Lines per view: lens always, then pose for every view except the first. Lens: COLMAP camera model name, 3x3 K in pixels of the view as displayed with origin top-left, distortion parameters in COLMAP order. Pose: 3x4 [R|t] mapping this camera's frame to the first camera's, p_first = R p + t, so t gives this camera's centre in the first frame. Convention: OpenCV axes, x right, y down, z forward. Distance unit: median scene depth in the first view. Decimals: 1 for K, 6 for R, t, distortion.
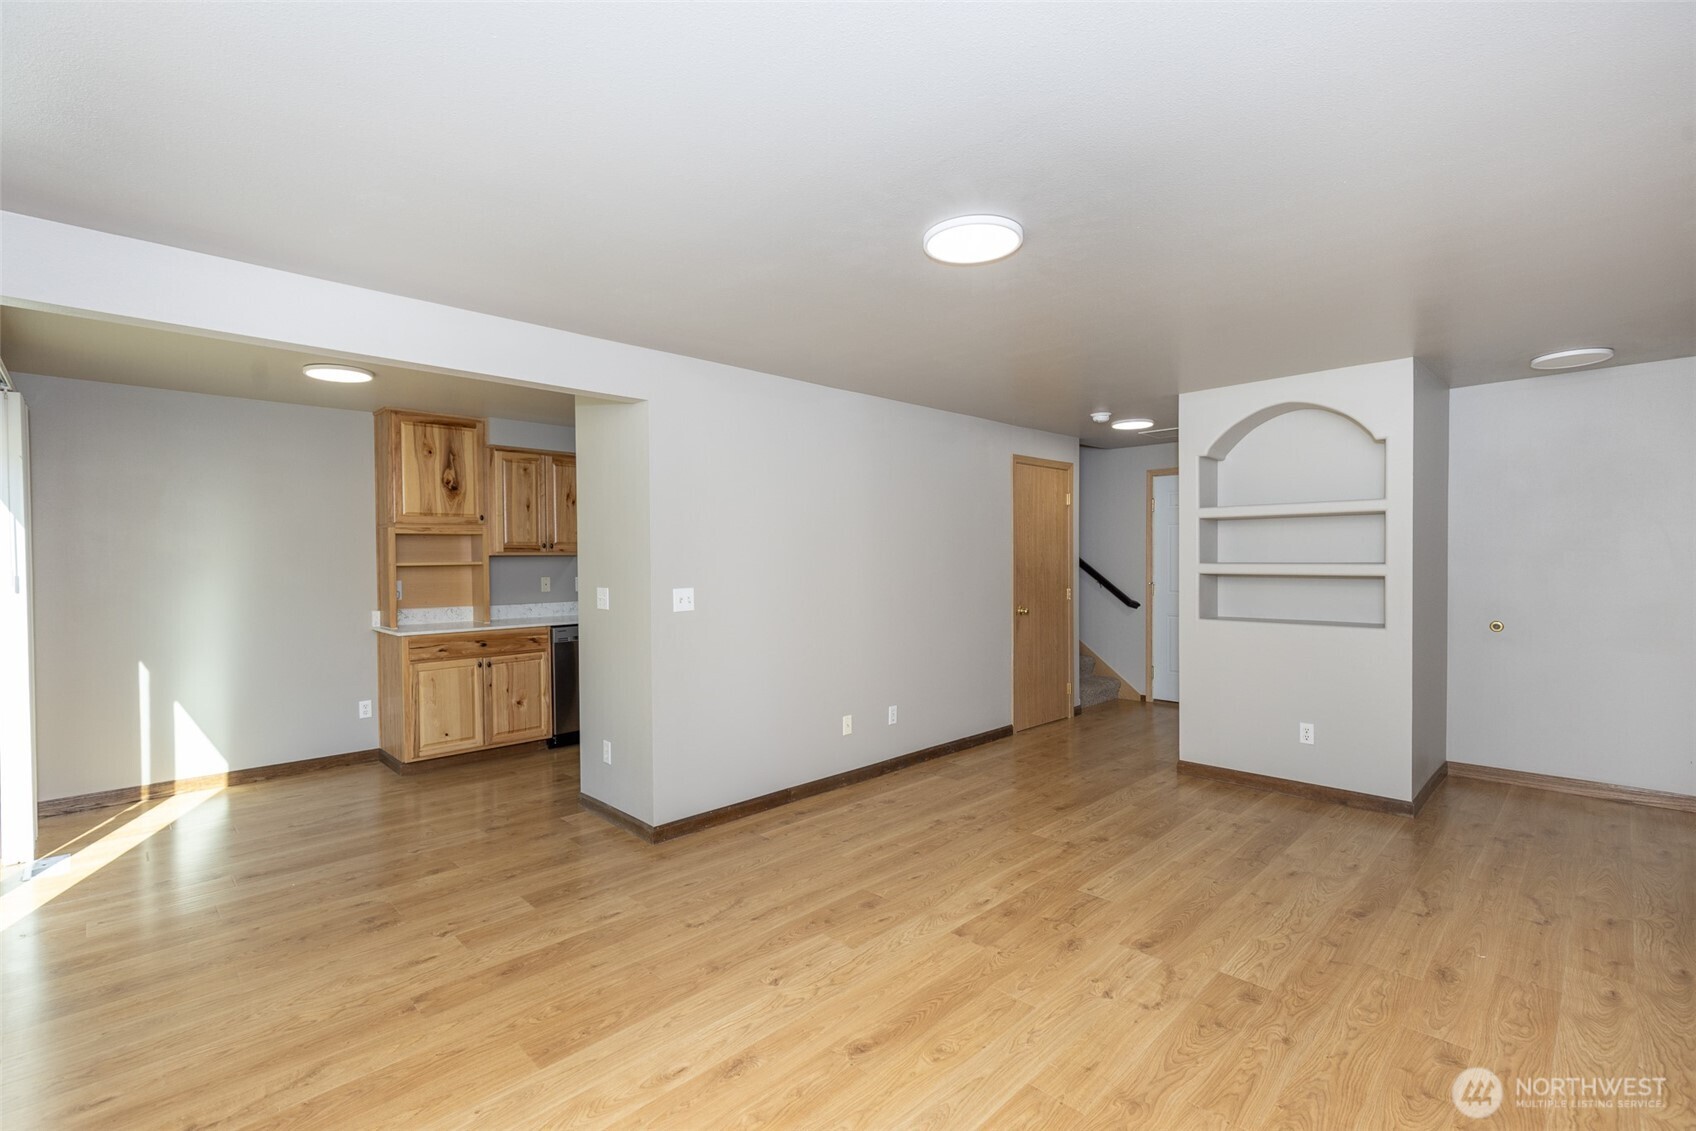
lens RADIAL K [[760.2, 0, 835.6], [0, 760.2, 568.2], [0, 0, 1]] dist [0.023623, 0.000687]
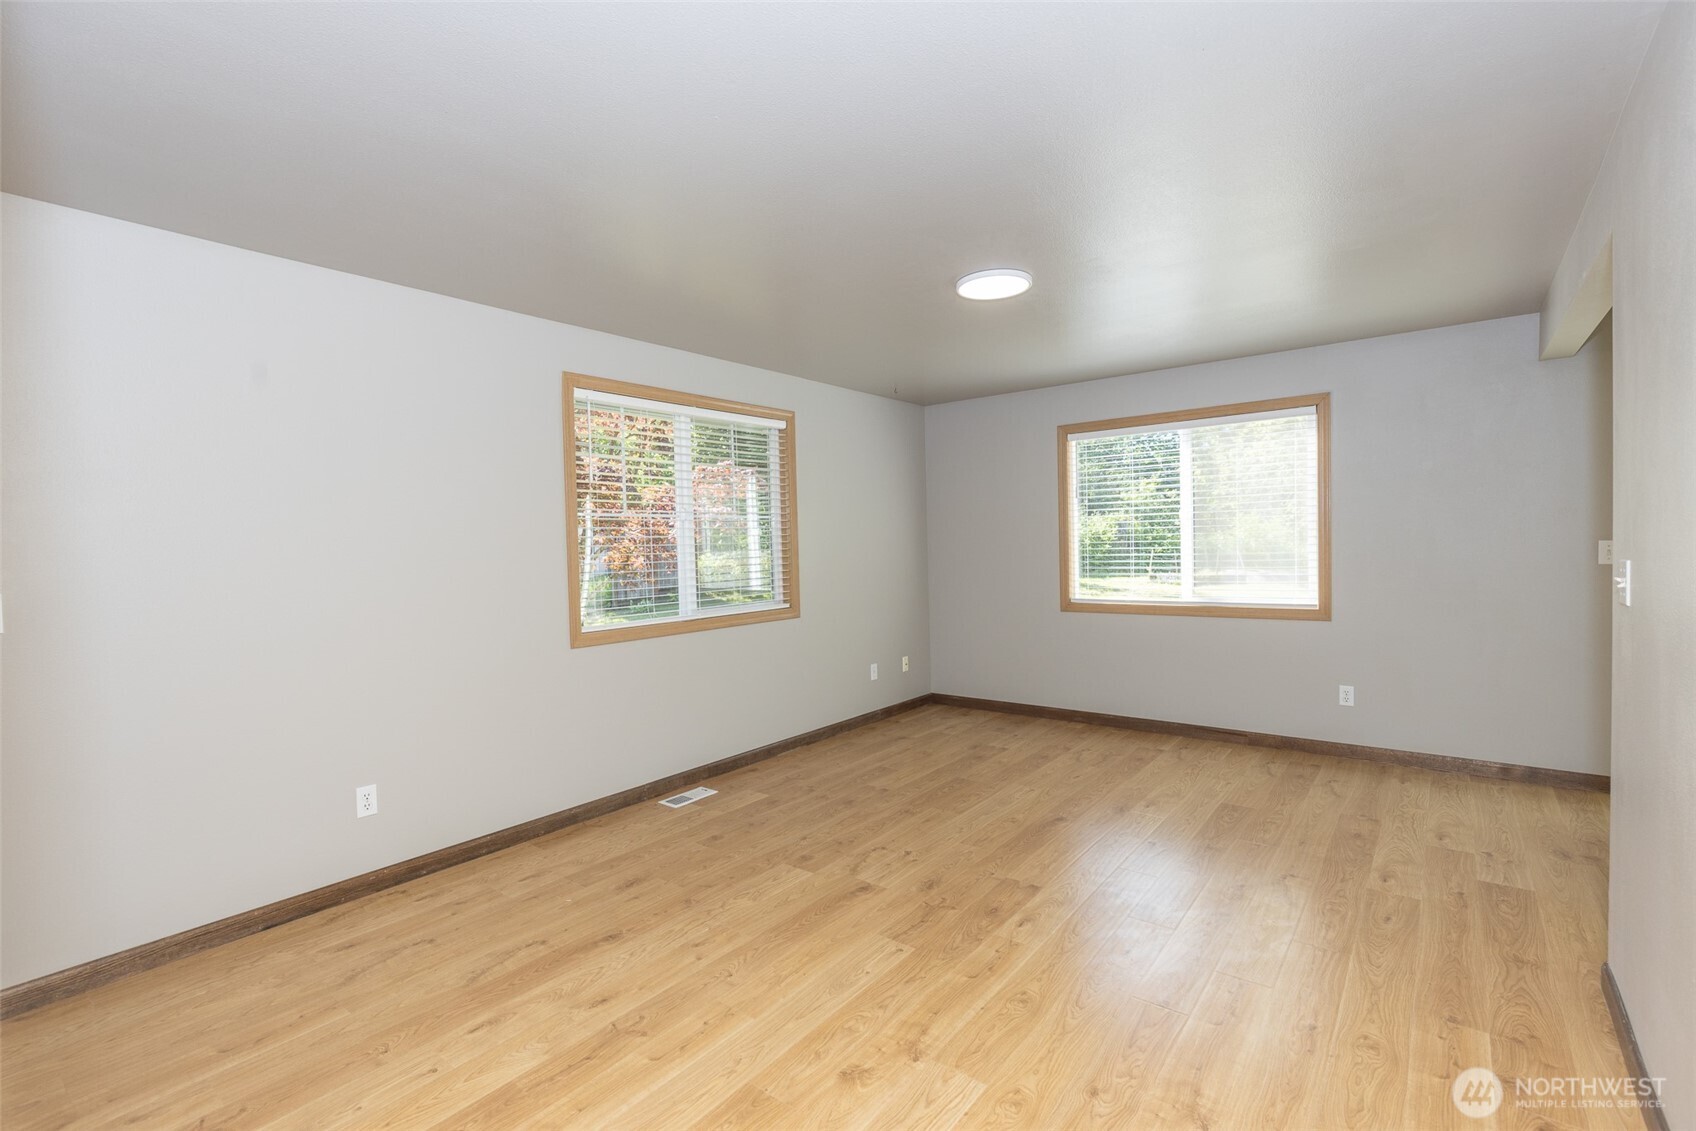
lens RADIAL K [[760.2, 0, 846.0], [0, 760.2, 566.3], [0, 0, 1]] dist [0.023623, 0.000687]
pose [[-0.989723, 0.032391, -0.139278, 0.559411], [0.026202, 0.998596, 0.046044, -0.009148], [0.140574, 0.041922, -0.989182, 2.026322]]
